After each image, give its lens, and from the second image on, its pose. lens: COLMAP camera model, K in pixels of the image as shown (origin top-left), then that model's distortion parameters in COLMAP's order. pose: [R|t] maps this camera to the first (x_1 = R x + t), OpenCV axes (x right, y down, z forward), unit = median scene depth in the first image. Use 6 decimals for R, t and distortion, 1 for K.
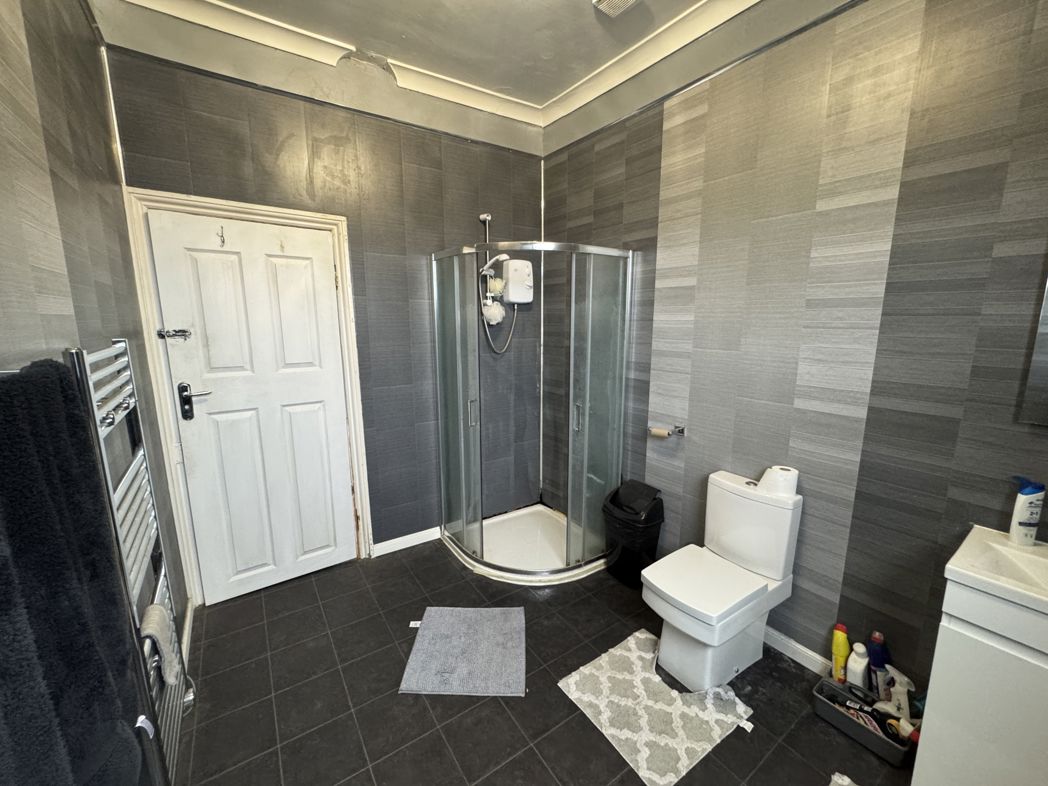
lens RADIAL K [[419.7, 0, 523.8], [0, 419.7, 392.2], [0, 0, 1]] dist [-0.003459, 0.000610]
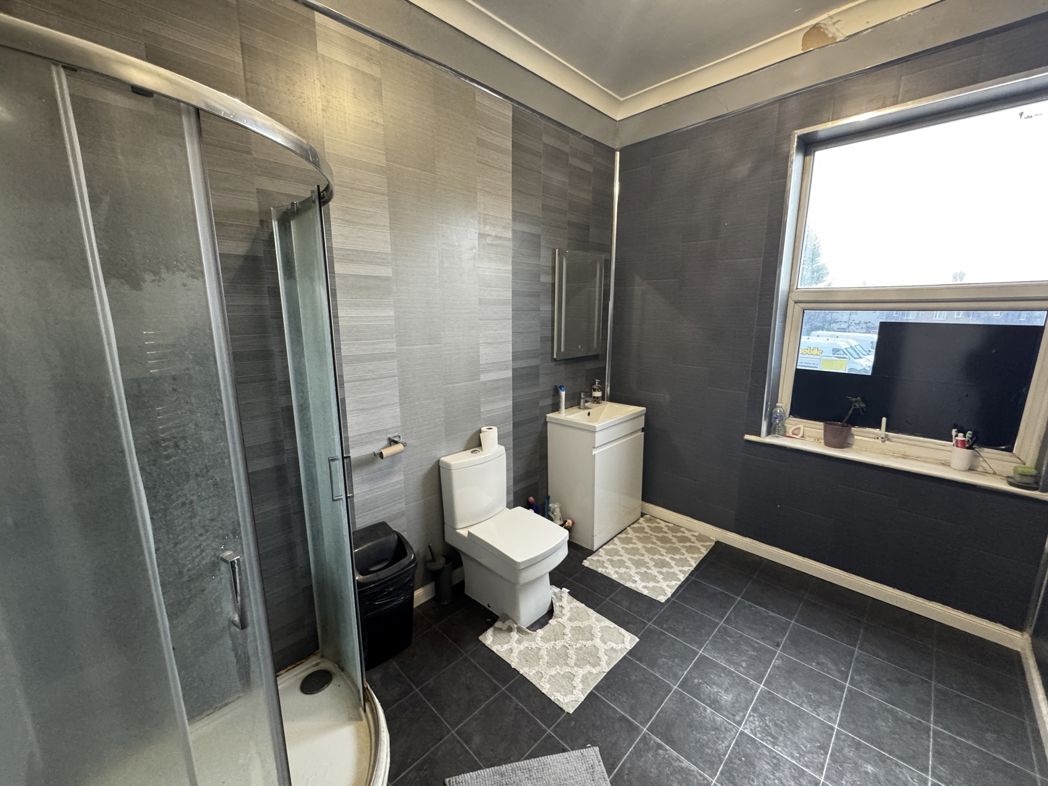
lens RADIAL K [[419.7, 0, 524.7], [0, 419.7, 393.7], [0, 0, 1]] dist [-0.003459, 0.000610]
pose [[-0.190281, -0.188728, 0.963418, -0.649832], [0.175690, 0.958959, 0.222554, -0.195737], [-0.965881, 0.211611, -0.149314, 1.081922]]
